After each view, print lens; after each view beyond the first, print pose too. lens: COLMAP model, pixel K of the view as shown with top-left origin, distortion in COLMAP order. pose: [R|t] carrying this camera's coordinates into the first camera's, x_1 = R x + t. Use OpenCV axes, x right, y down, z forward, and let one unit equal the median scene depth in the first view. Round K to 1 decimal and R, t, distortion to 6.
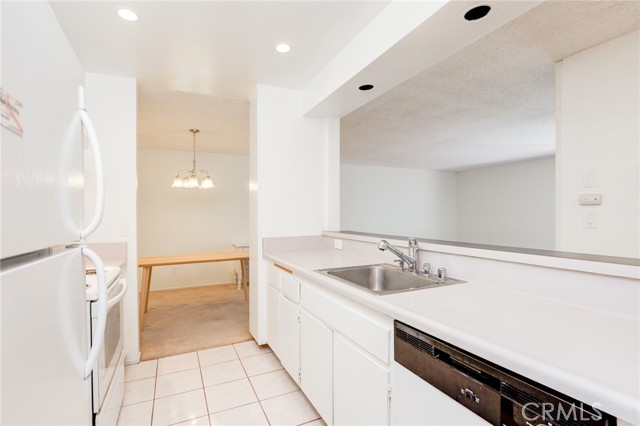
lens RADIAL K [[295.9, 0, 312.0], [0, 295.9, 216.8], [0, 0, 1]] dist [-0.019511, 0.006183]
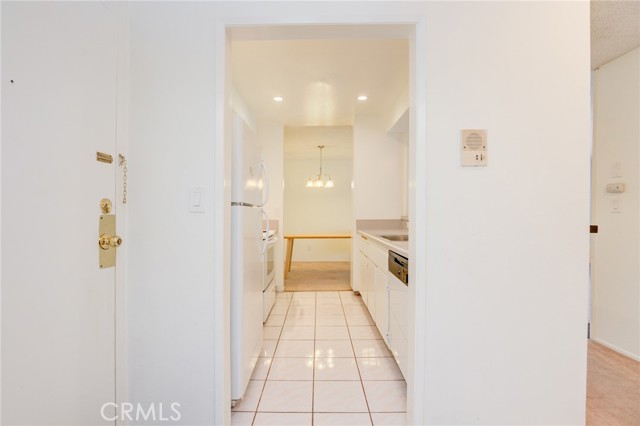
lens RADIAL K [[295.9, 0, 323.7], [0, 295.9, 218.1], [0, 0, 1]] dist [-0.019511, 0.006183]
pose [[0.912073, 0.015865, -0.409721, 0.291088], [-0.011021, 0.999839, 0.014181, 0.044977], [0.409880, -0.008419, 0.912101, -0.423623]]
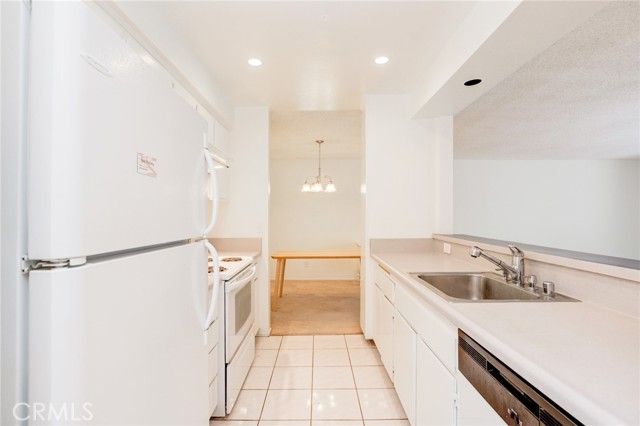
lens RADIAL K [[295.9, 0, 320.5], [0, 295.9, 215.0], [0, 0, 1]] dist [-0.019511, 0.006183]
pose [[0.908552, 0.005778, -0.417732, 0.113455], [-0.008011, 0.999961, -0.003591, -0.008201], [0.417696, 0.006609, 0.908563, -0.035553]]
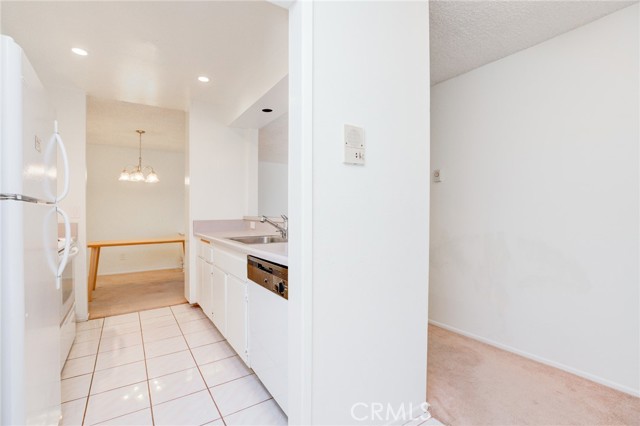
lens RADIAL K [[295.9, 0, 318.4], [0, 295.9, 216.7], [0, 0, 1]] dist [-0.019511, 0.006183]
pose [[0.990356, 0.003864, 0.138493, 0.191270], [-0.004589, 0.999977, 0.004917, 0.046081], [-0.138471, -0.005505, 0.990351, -0.337617]]
